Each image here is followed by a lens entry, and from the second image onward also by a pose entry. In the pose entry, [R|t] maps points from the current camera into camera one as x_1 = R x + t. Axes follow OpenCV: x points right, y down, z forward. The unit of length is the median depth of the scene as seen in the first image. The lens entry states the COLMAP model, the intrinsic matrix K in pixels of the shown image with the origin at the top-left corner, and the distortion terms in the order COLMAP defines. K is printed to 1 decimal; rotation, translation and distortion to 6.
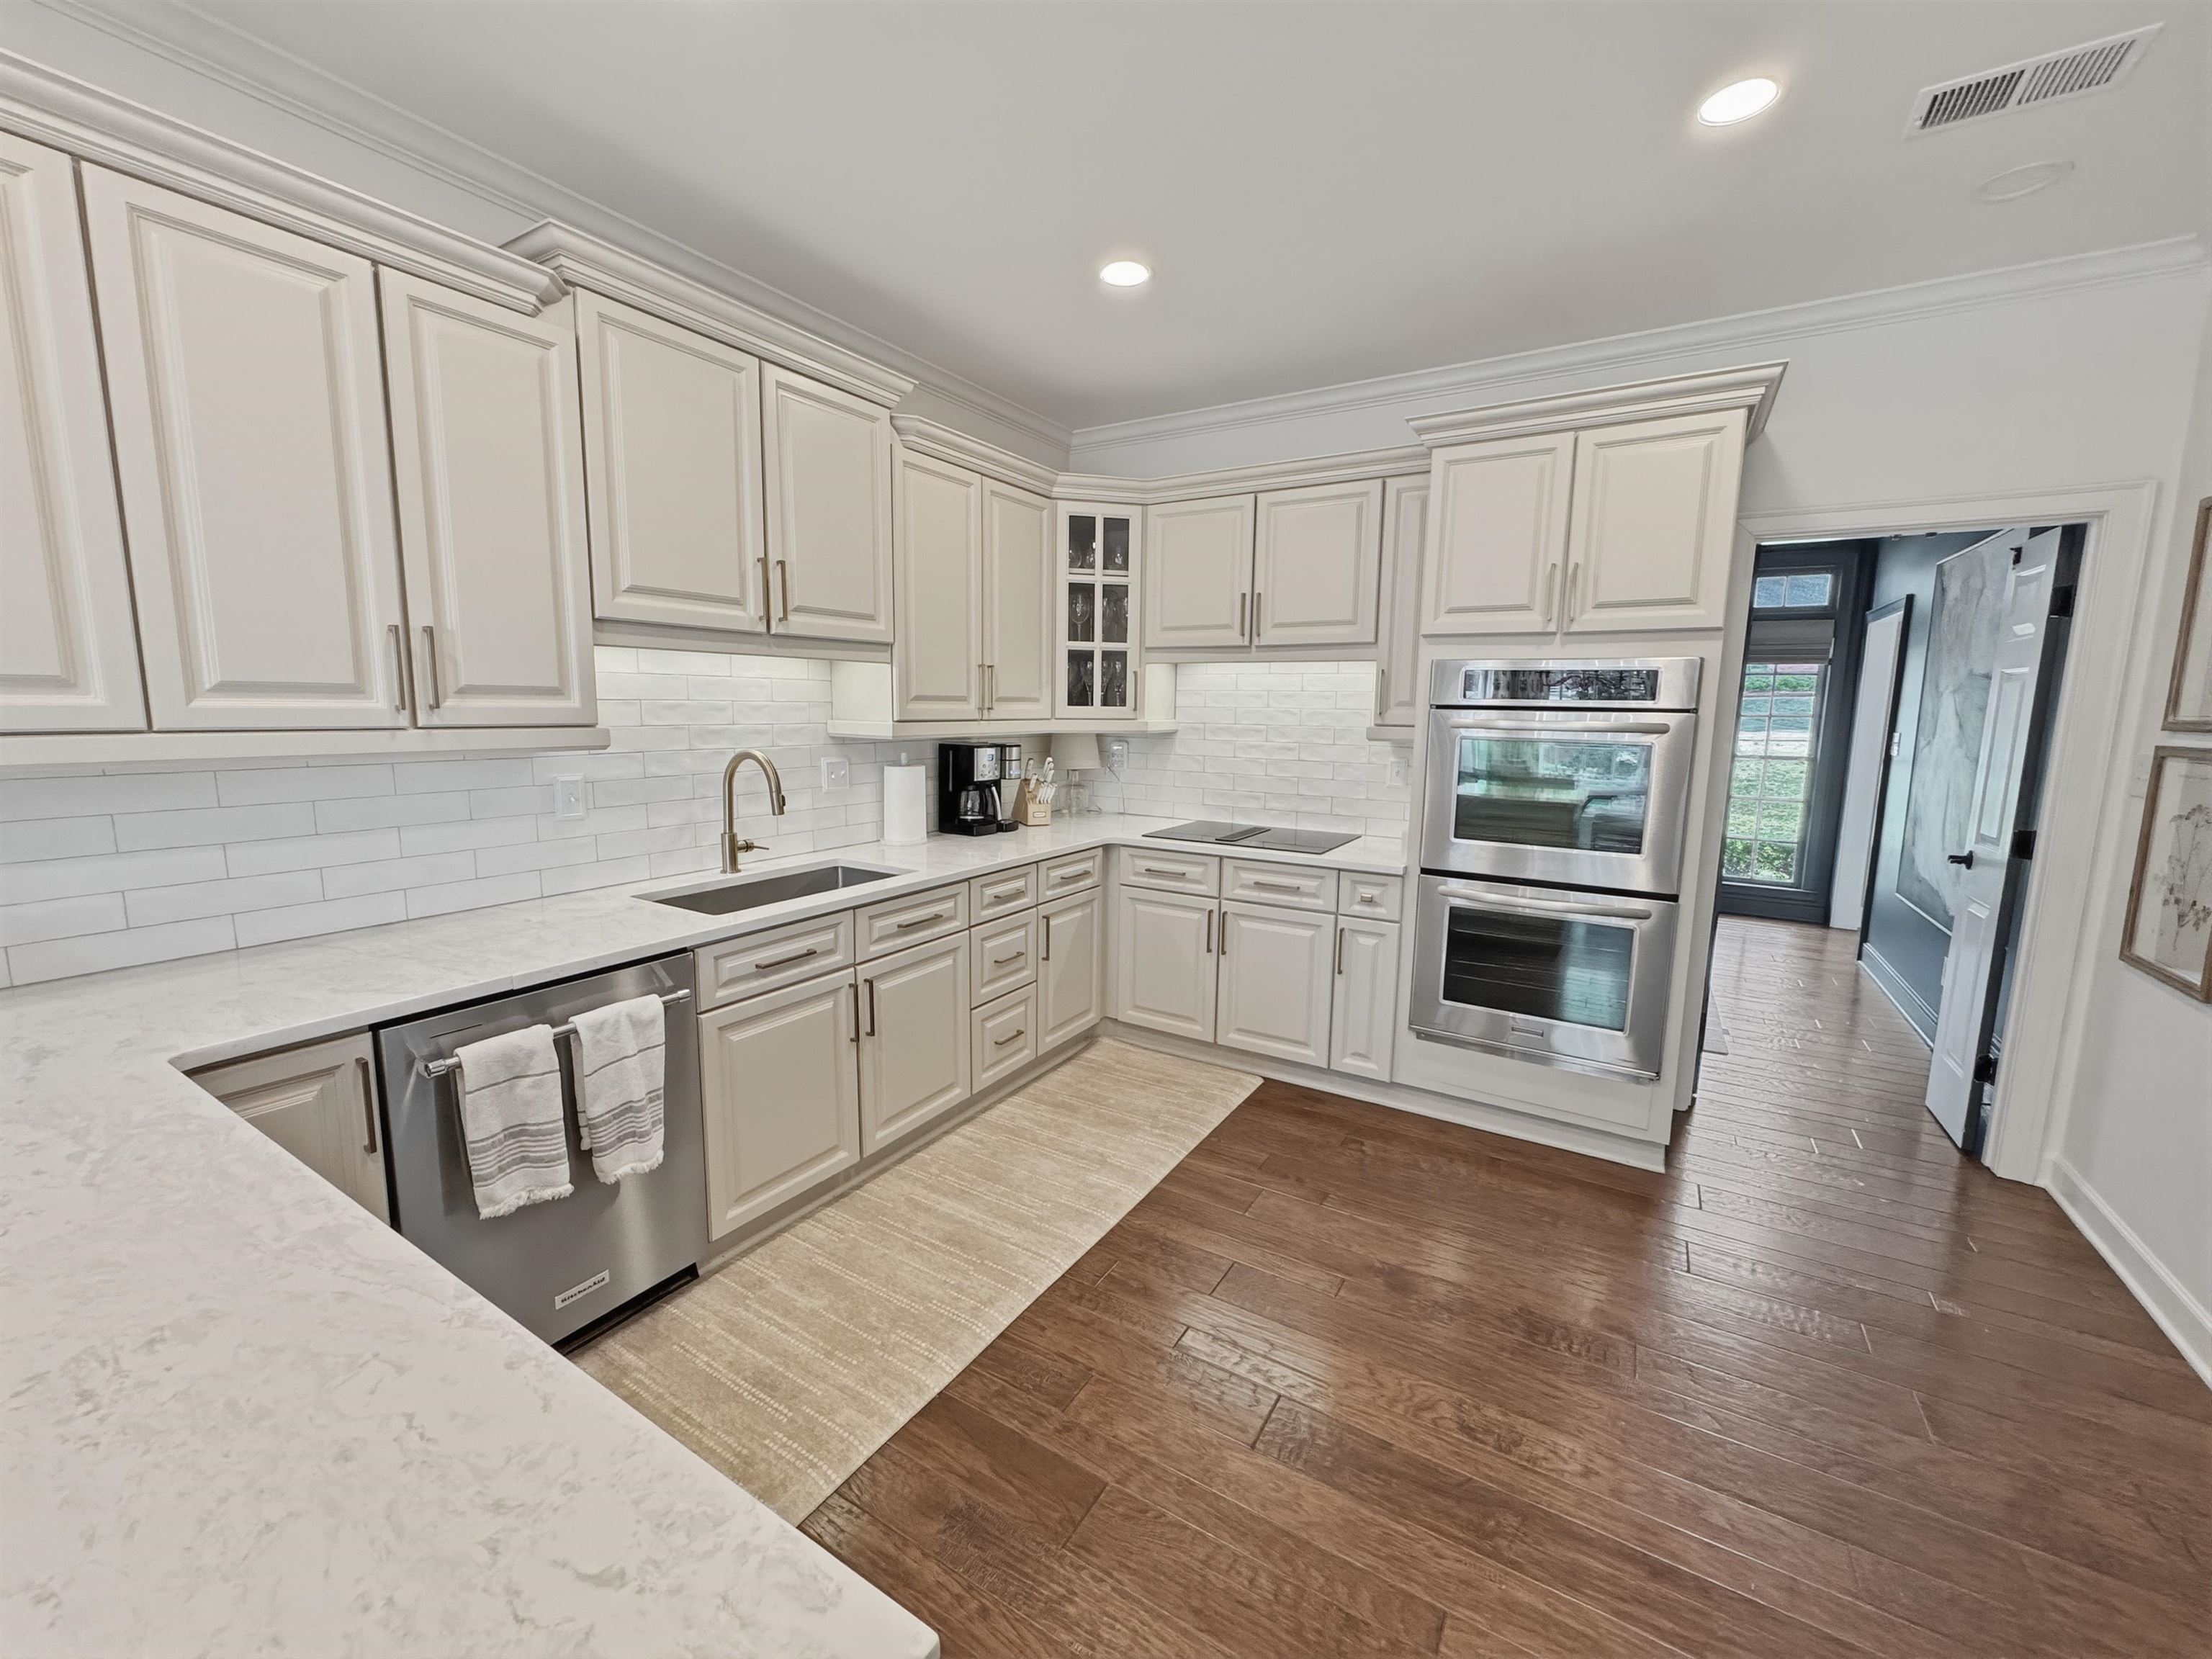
lens RADIAL K [[880.6, 0, 1106.2], [0, 880.6, 826.6], [0, 0, 1]] dist [-0.002368, 0.000434]
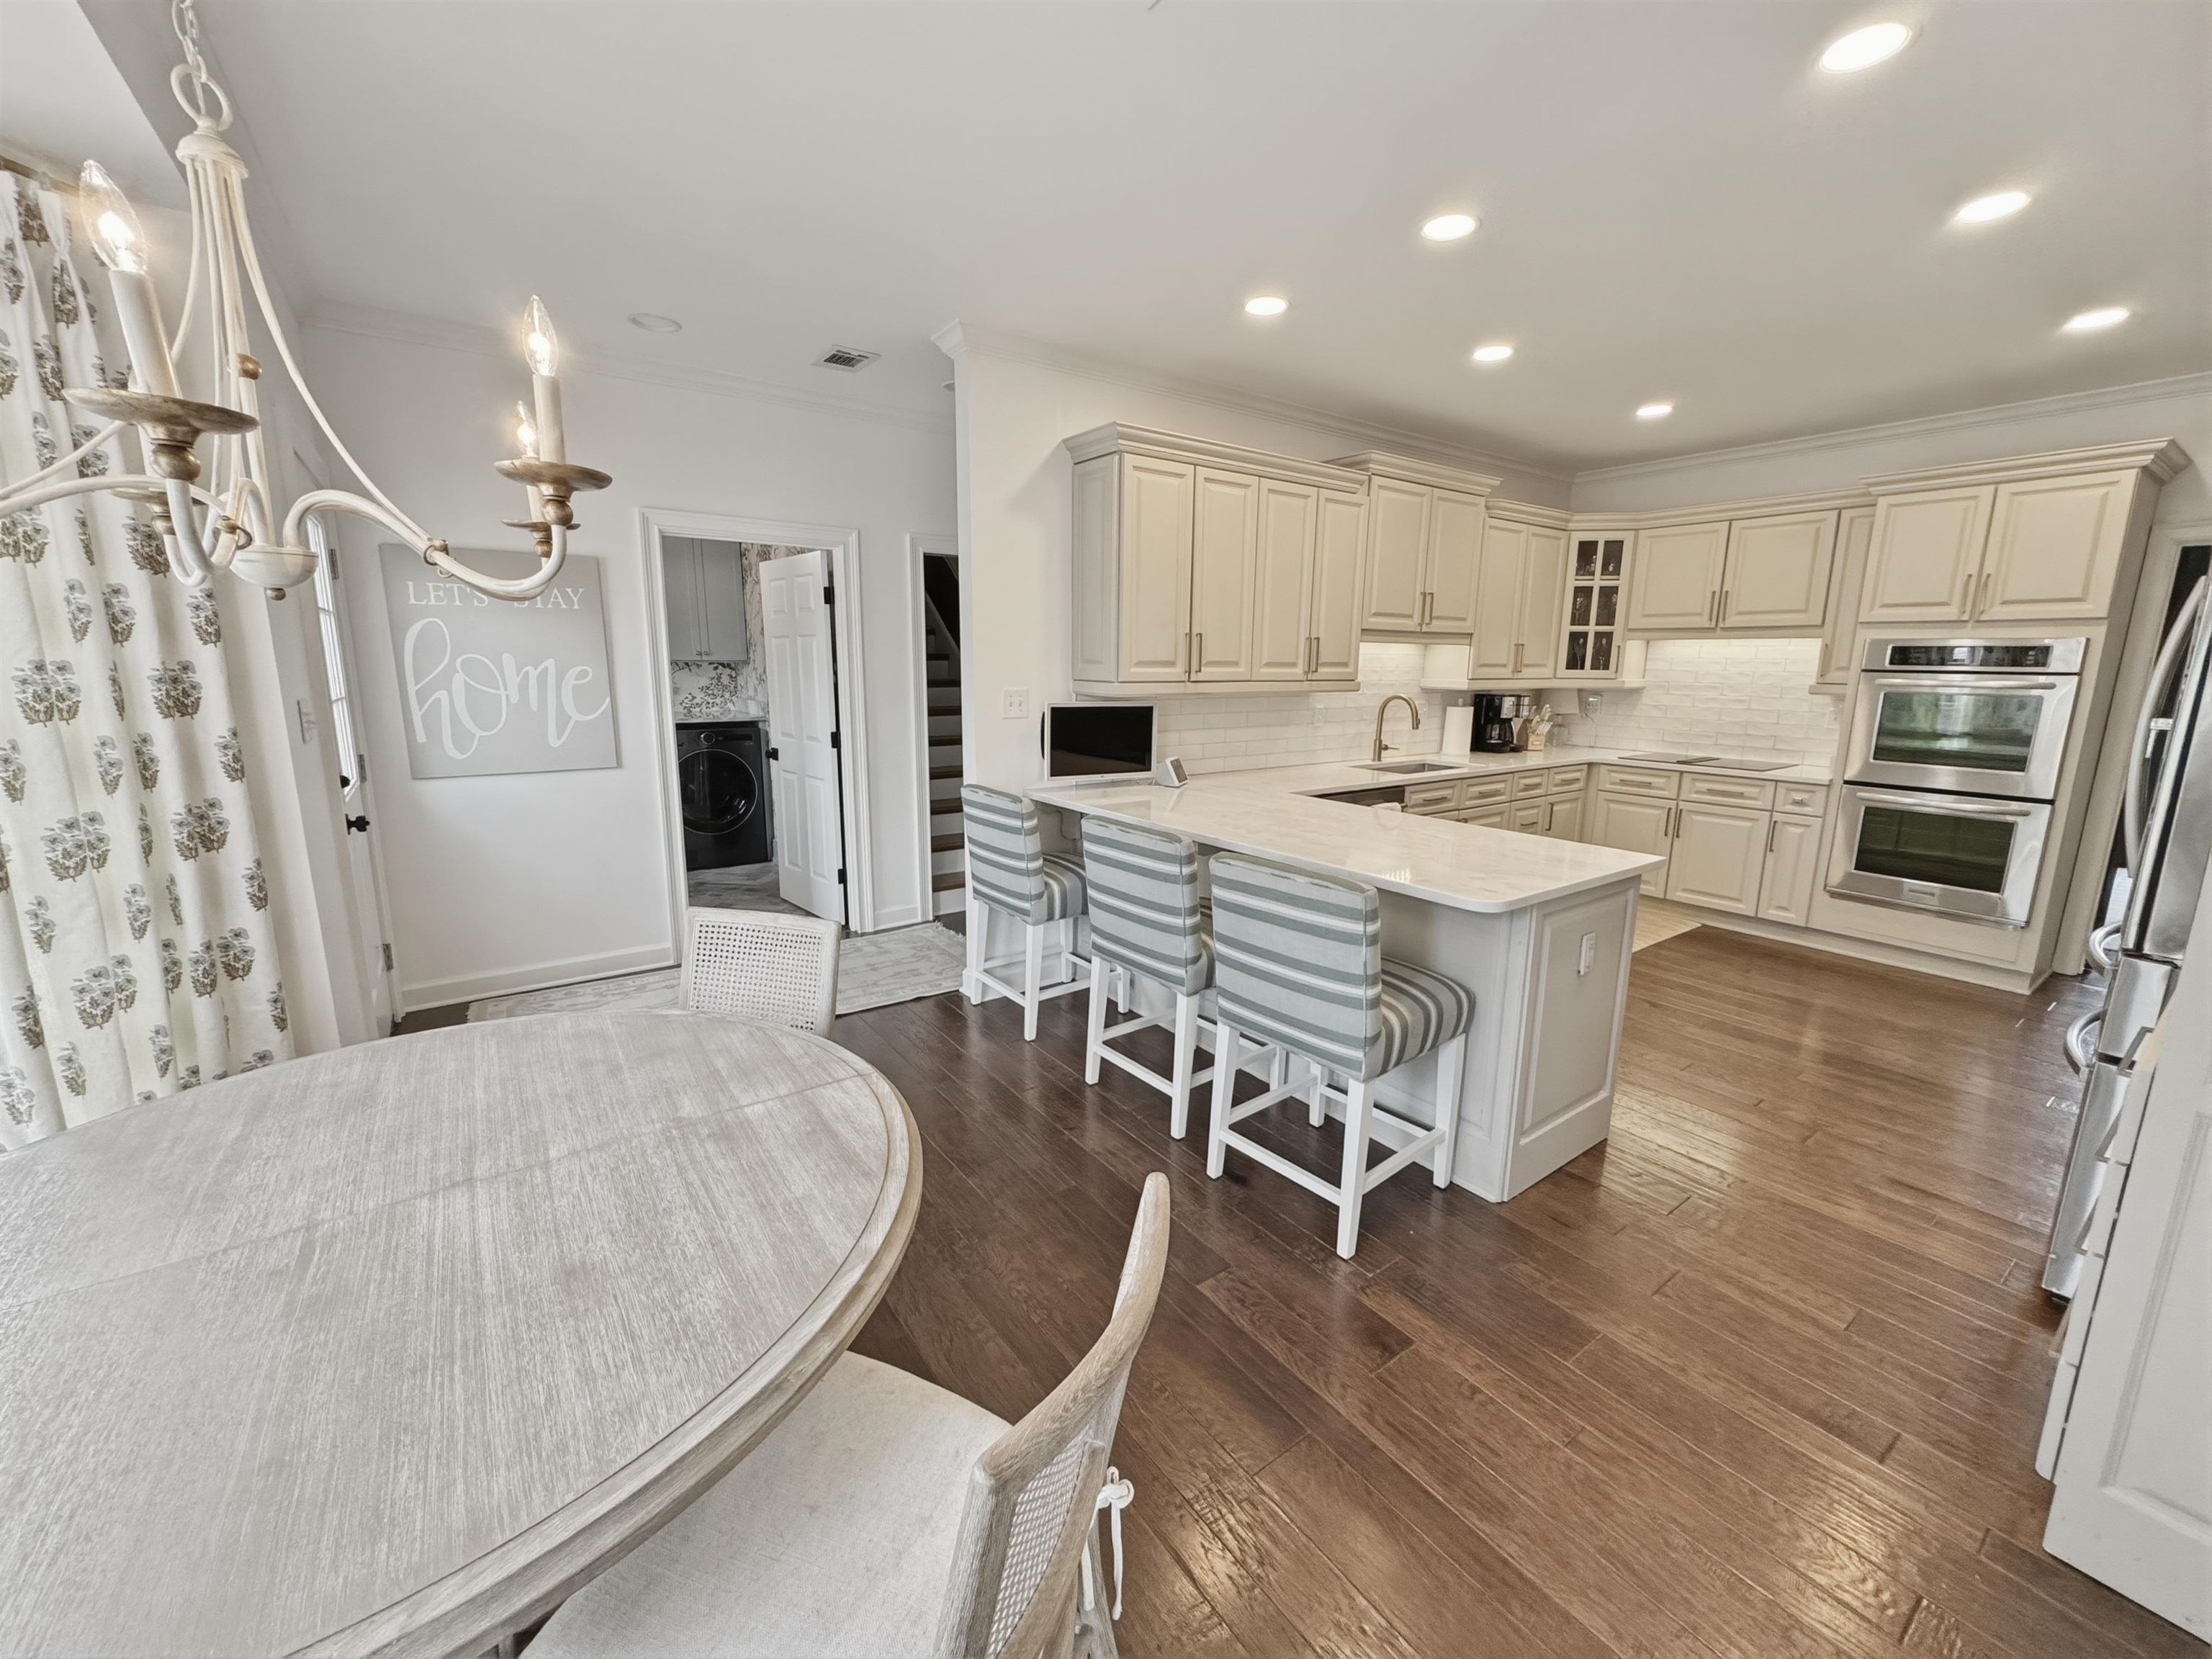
lens RADIAL K [[880.6, 0, 1106.2], [0, 880.6, 826.6], [0, 0, 1]] dist [-0.002368, 0.000434]
pose [[0.920891, 0.067524, -0.383927, -0.201030], [-0.050502, 0.997249, 0.054260, 0.101555], [0.386535, -0.030579, 0.921768, -0.801854]]
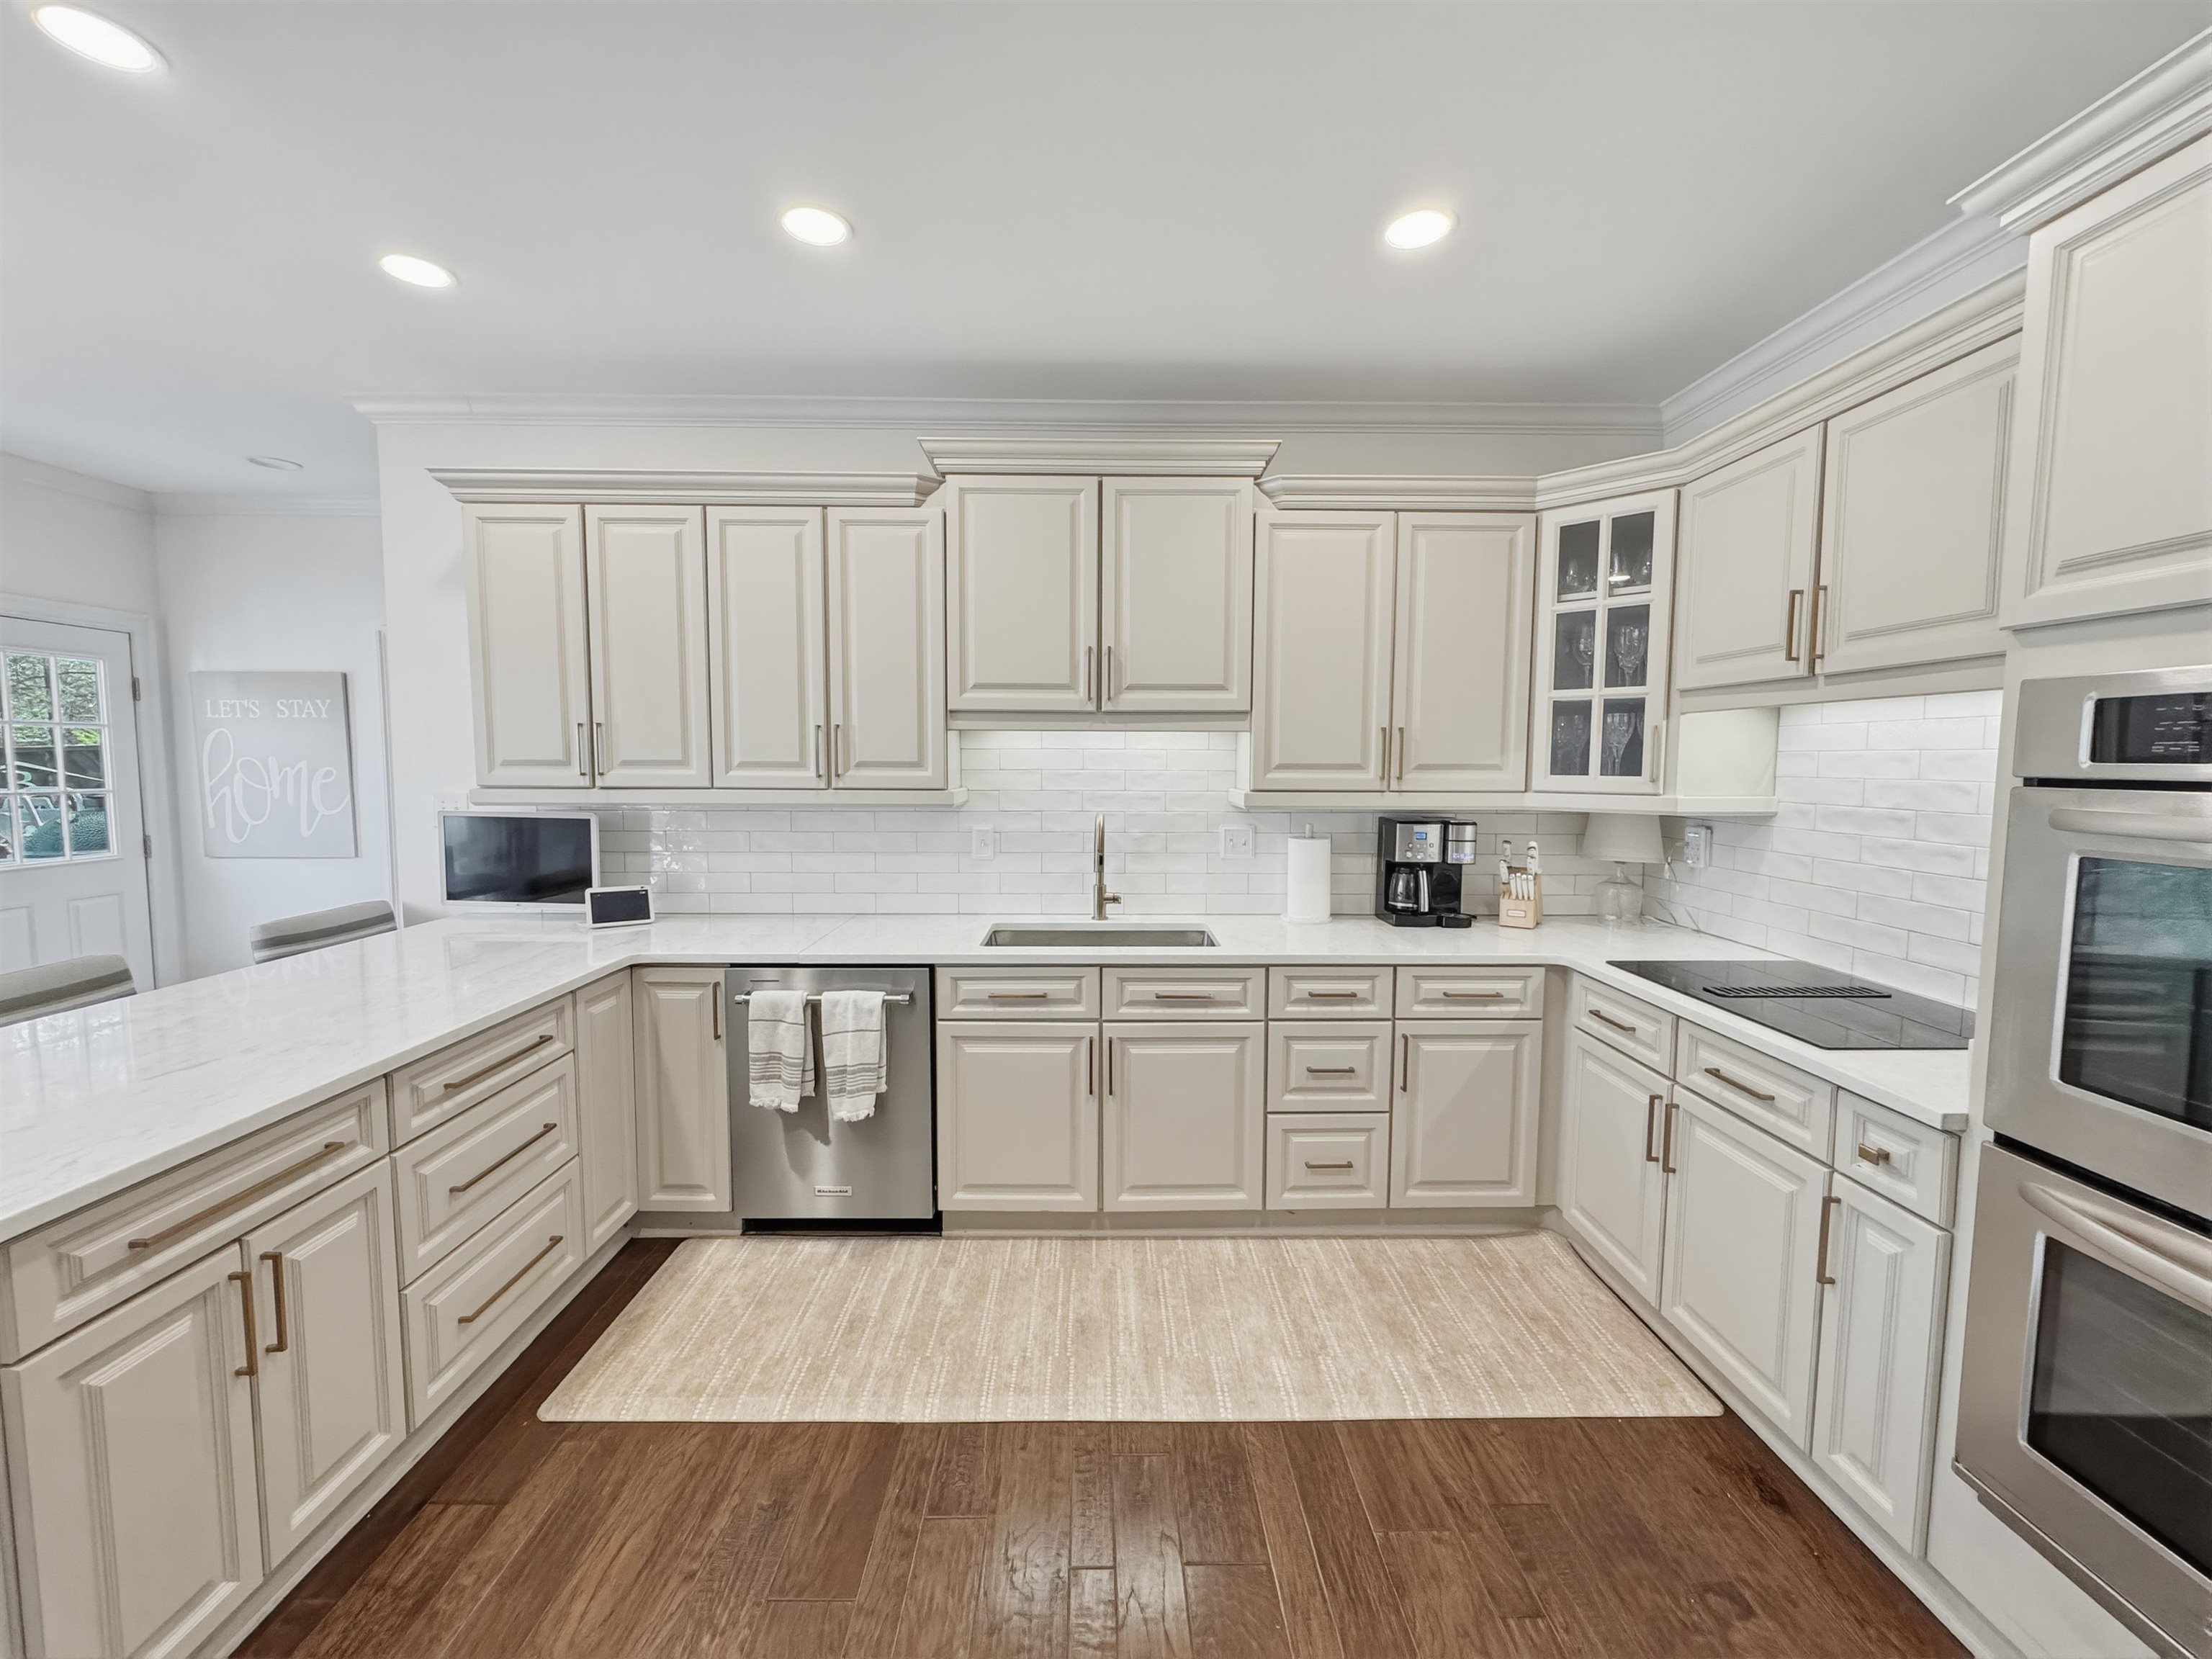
lens RADIAL K [[880.6, 0, 1106.2], [0, 880.6, 826.6], [0, 0, 1]] dist [-0.002368, 0.000434]
pose [[0.534738, 0.052797, -0.843367, 0.464674], [-0.114744, 0.993339, -0.010568, -0.048949], [0.837191, 0.102423, 0.537234, 0.330527]]
